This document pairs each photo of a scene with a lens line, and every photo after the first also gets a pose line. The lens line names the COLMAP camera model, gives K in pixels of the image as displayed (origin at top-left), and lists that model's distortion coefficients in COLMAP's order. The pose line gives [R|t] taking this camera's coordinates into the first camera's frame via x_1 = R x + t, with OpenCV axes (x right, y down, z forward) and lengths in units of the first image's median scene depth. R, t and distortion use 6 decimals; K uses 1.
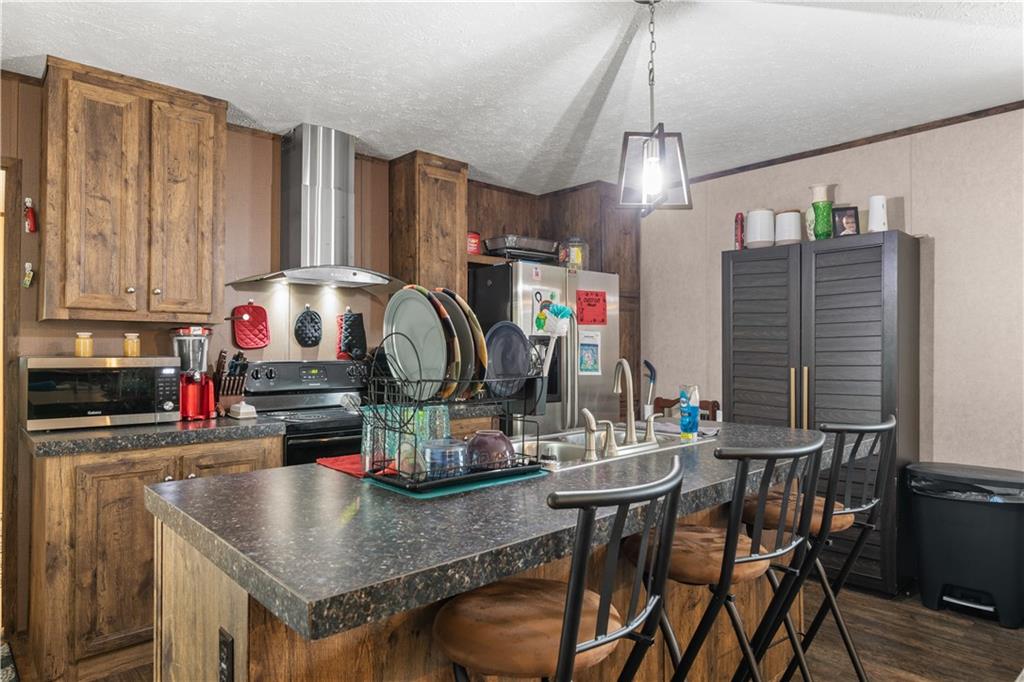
lens RADIAL K [[623.0, 0, 516.0], [0, 623.0, 343.4], [0, 0, 1]] dist [0.002949, 0.000316]
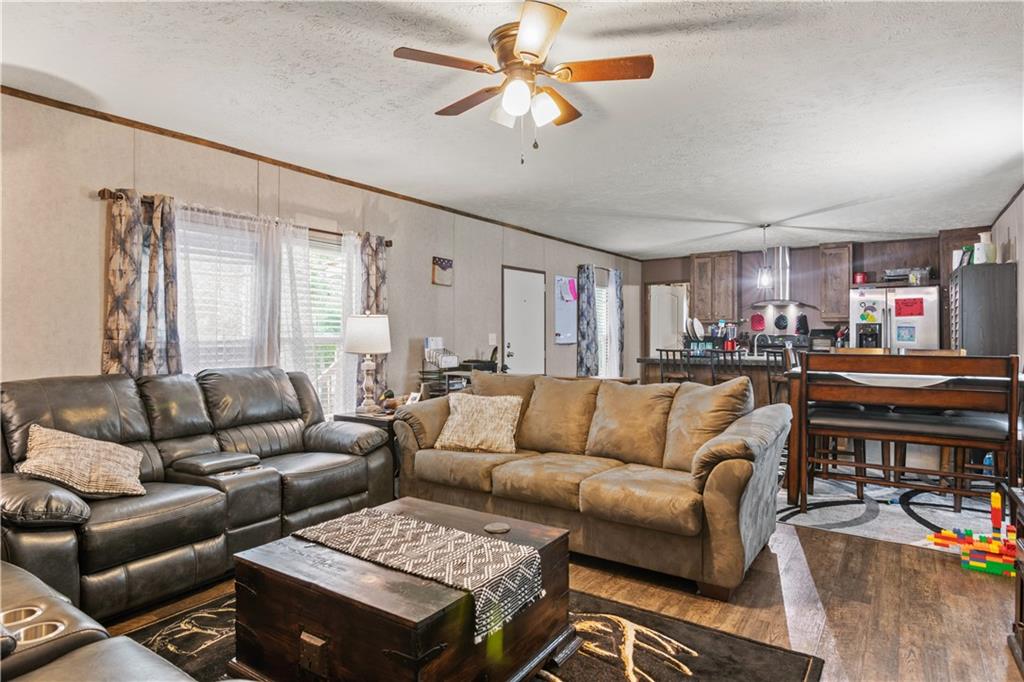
lens RADIAL K [[567.6, 0, 509.1], [0, 567.6, 333.9], [0, 0, 1]] dist [-0.005357, 0.000706]
pose [[0.244080, -0.002073, -0.969753, 1.645240], [0.018125, 0.999833, 0.002424, -0.002400], [0.969586, -0.018168, 0.244076, -0.648587]]
